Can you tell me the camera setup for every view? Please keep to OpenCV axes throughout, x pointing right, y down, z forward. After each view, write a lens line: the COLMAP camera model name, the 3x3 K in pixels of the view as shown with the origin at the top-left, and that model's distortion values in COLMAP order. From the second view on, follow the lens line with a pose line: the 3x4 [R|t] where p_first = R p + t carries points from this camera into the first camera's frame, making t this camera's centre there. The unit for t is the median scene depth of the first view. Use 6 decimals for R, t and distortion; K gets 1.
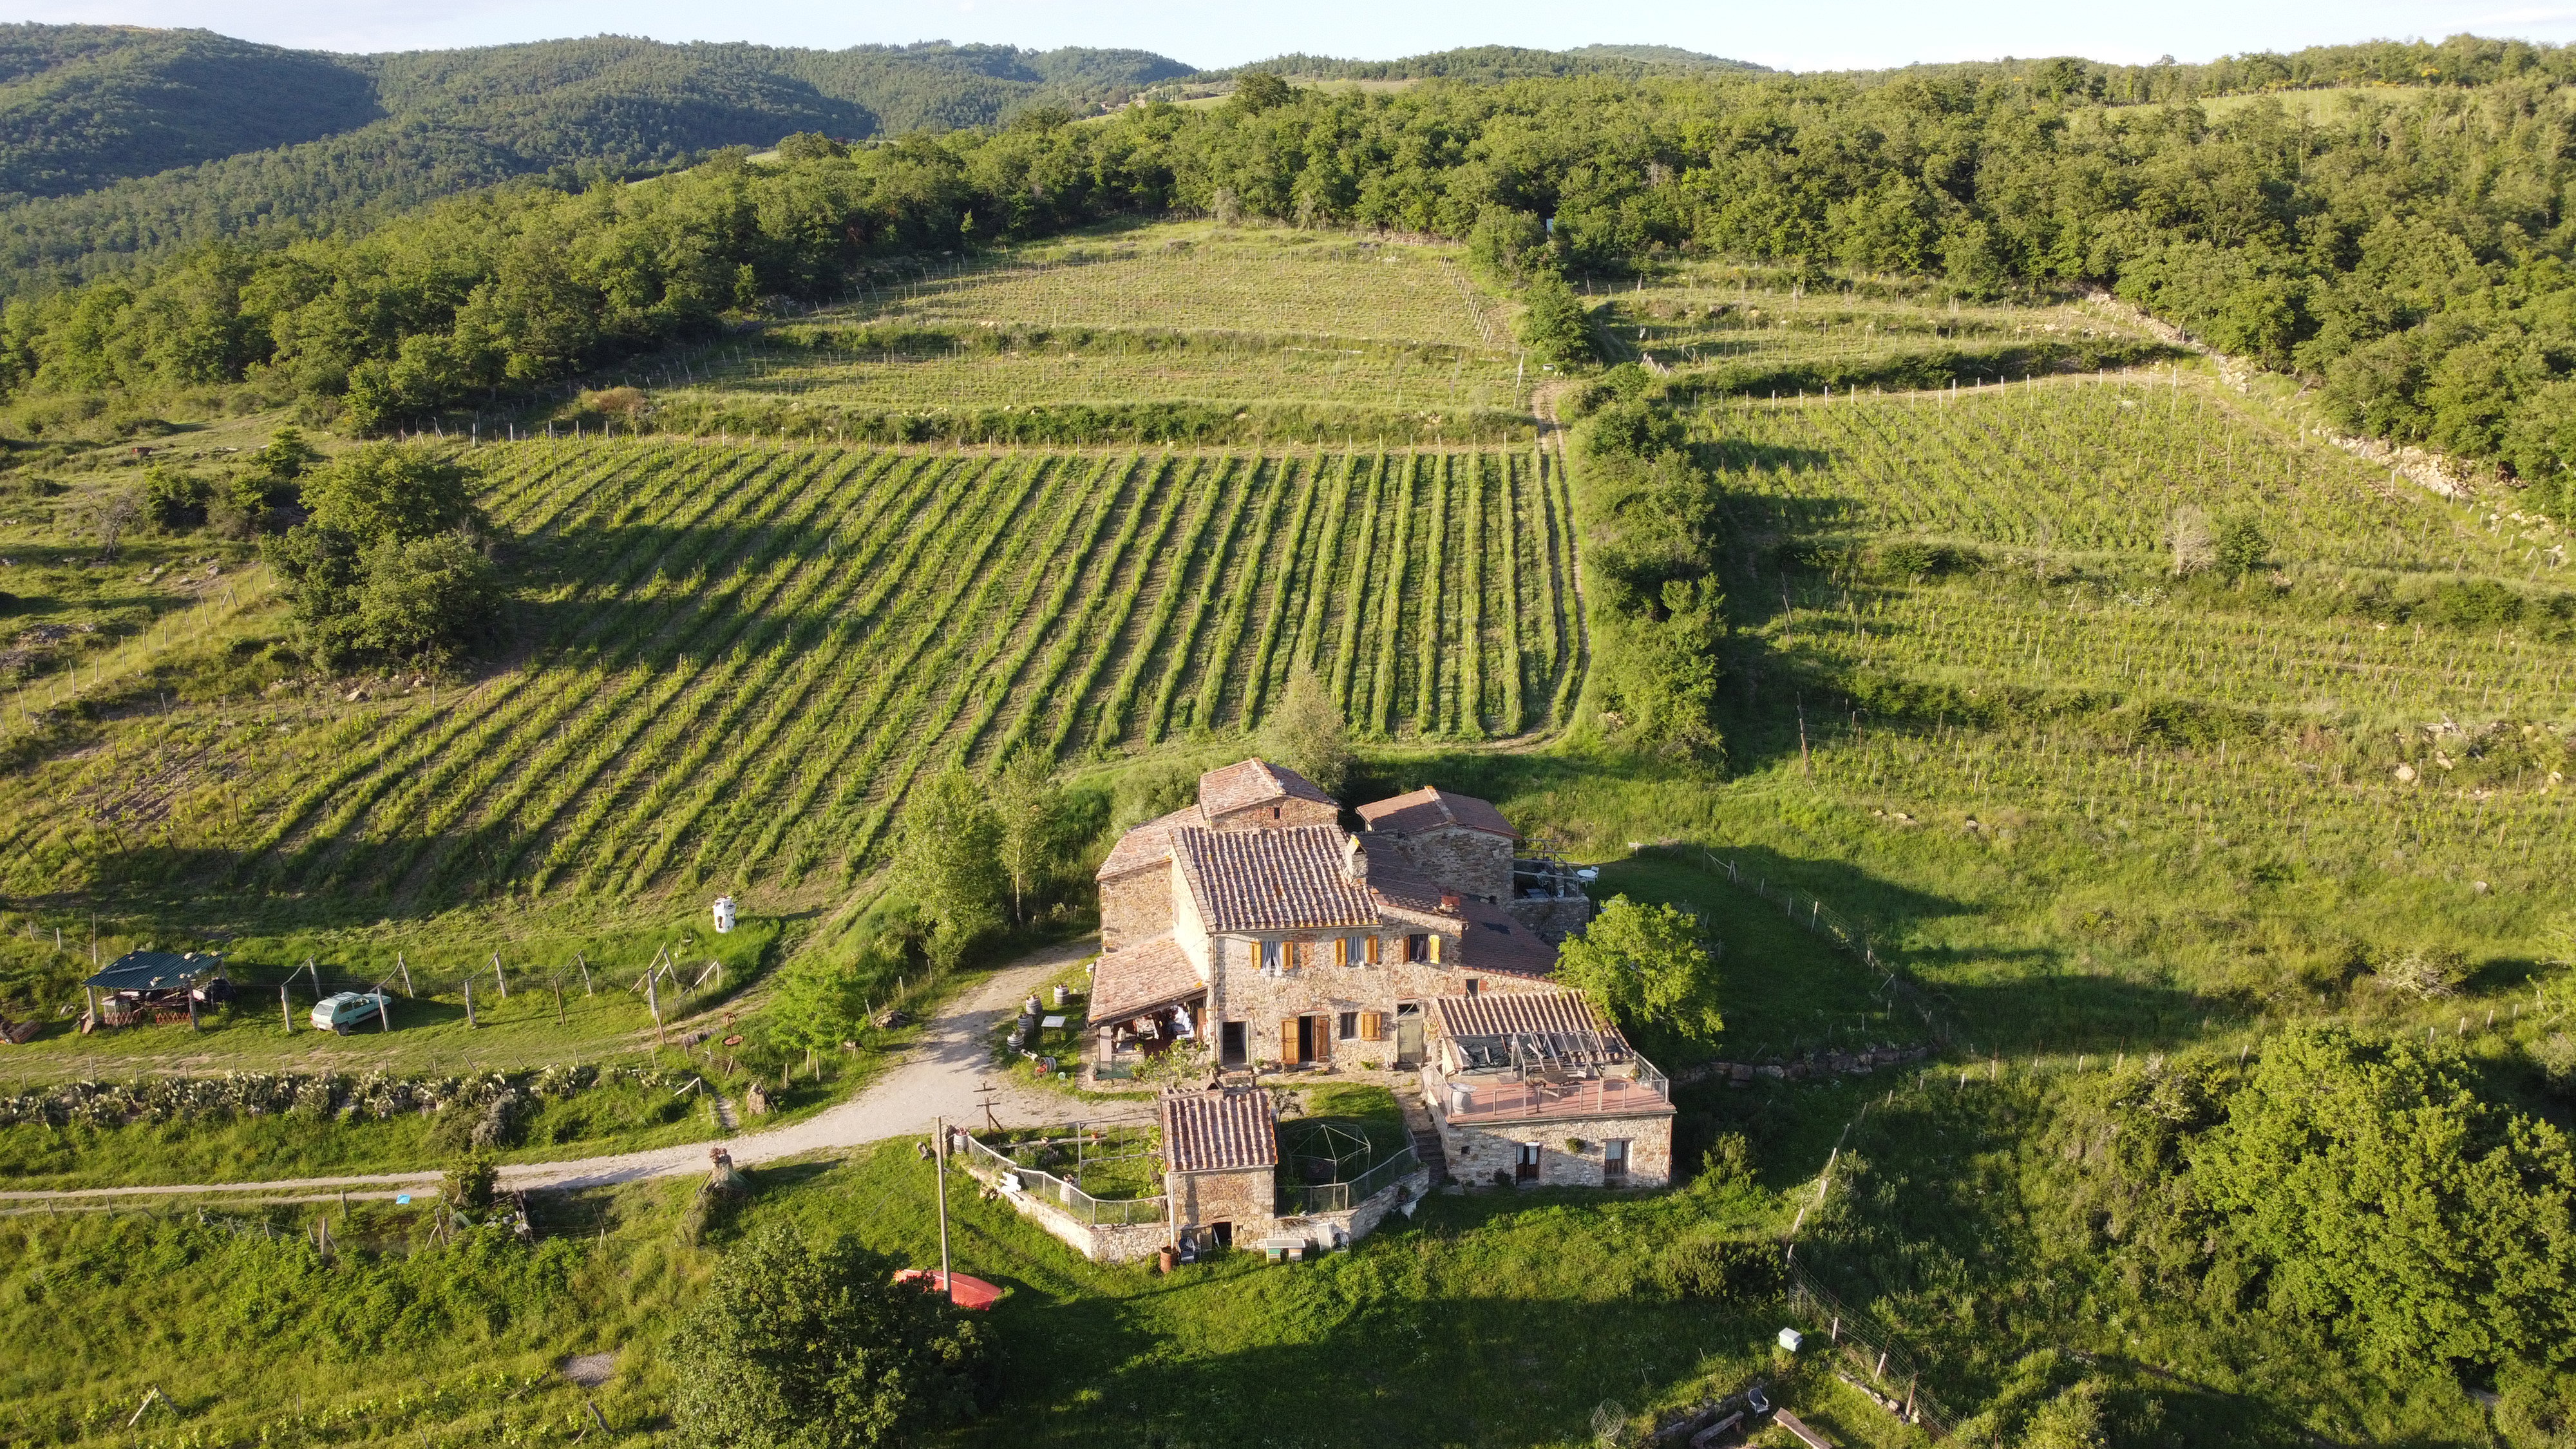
lens RADIAL K [[1899.6, 0, 1244.5], [0, 1899.6, 721.3], [0, 0, 1]] dist [-0.001749, 0.001945]
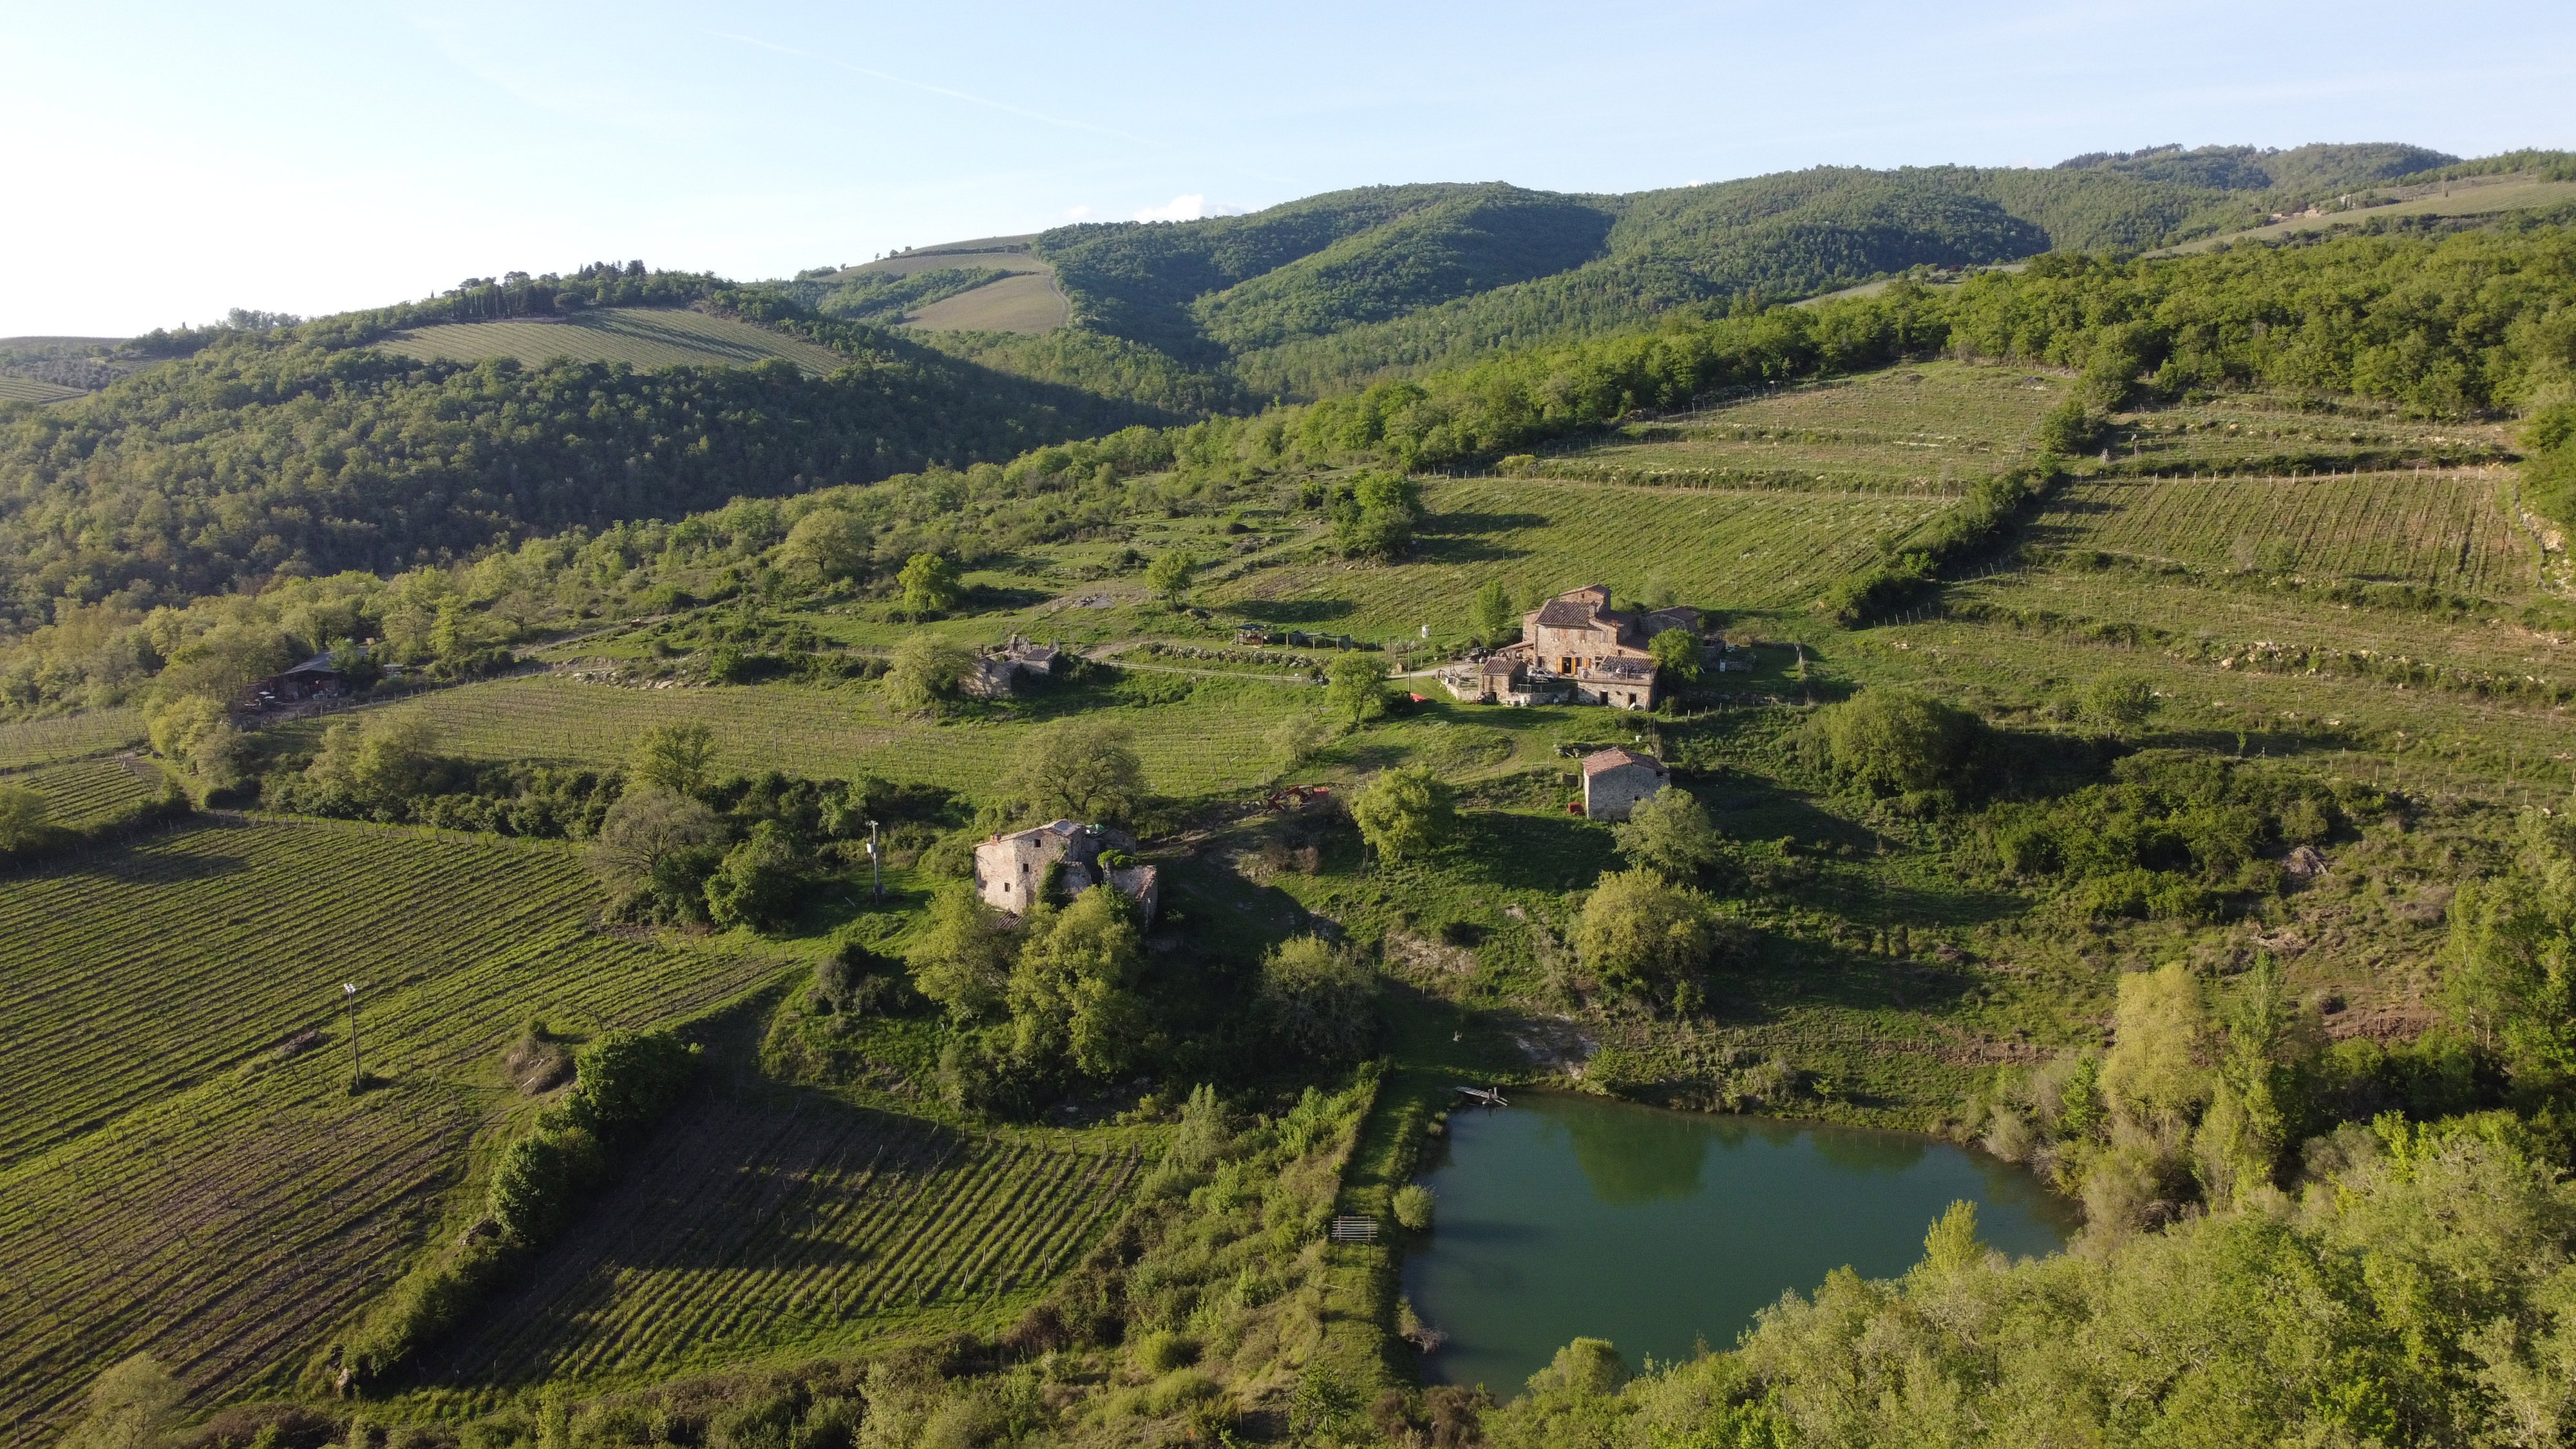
lens RADIAL K [[1932.5, 0, 1252.1], [0, 1932.5, 722.2], [0, 0, 1]] dist [0.000311, -0.008003]
pose [[0.815351, 0.102271, -0.569862, 0.531490], [-0.132602, 0.991098, -0.011856, 0.139226], [0.563577, 0.085232, 0.821655, -0.678638]]
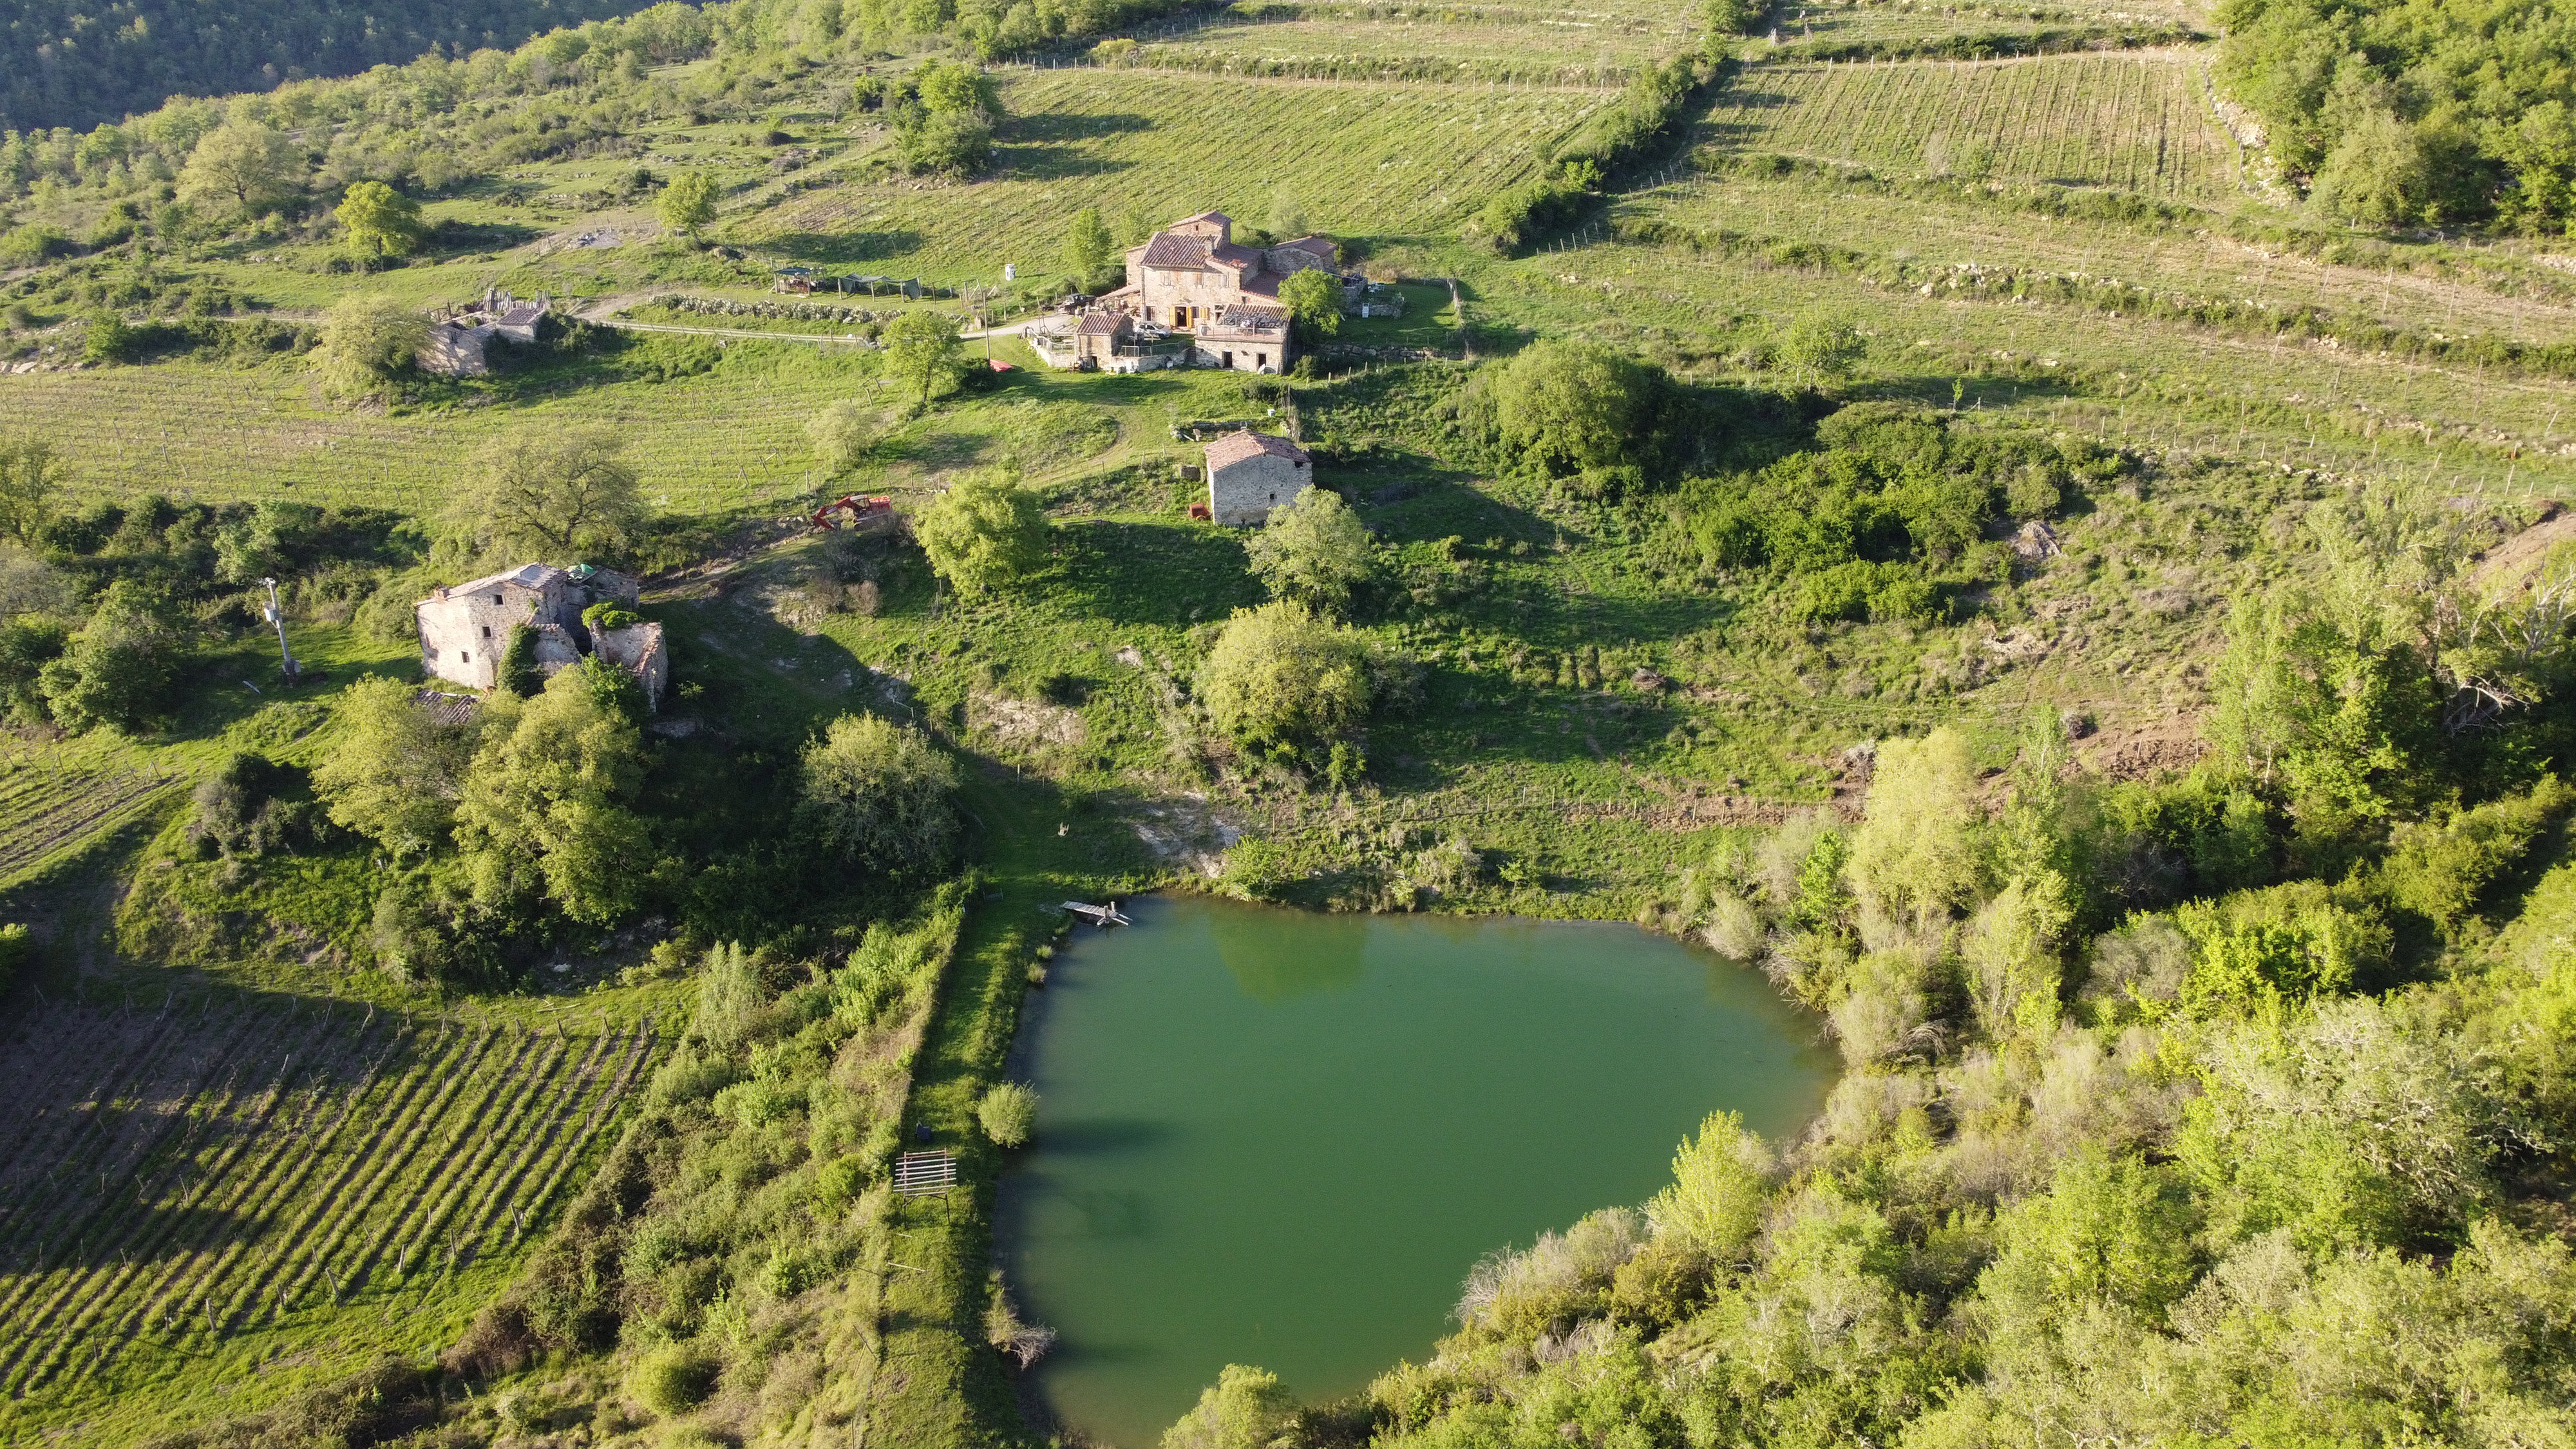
lens RADIAL K [[1932.5, 0, 1252.1], [0, 1932.5, 722.2], [0, 0, 1]] dist [0.000311, -0.008003]
pose [[0.913119, 0.153910, -0.377524, 0.441247], [-0.093838, 0.980484, 0.172760, 0.094171], [0.396746, -0.122324, 0.909741, -0.494890]]
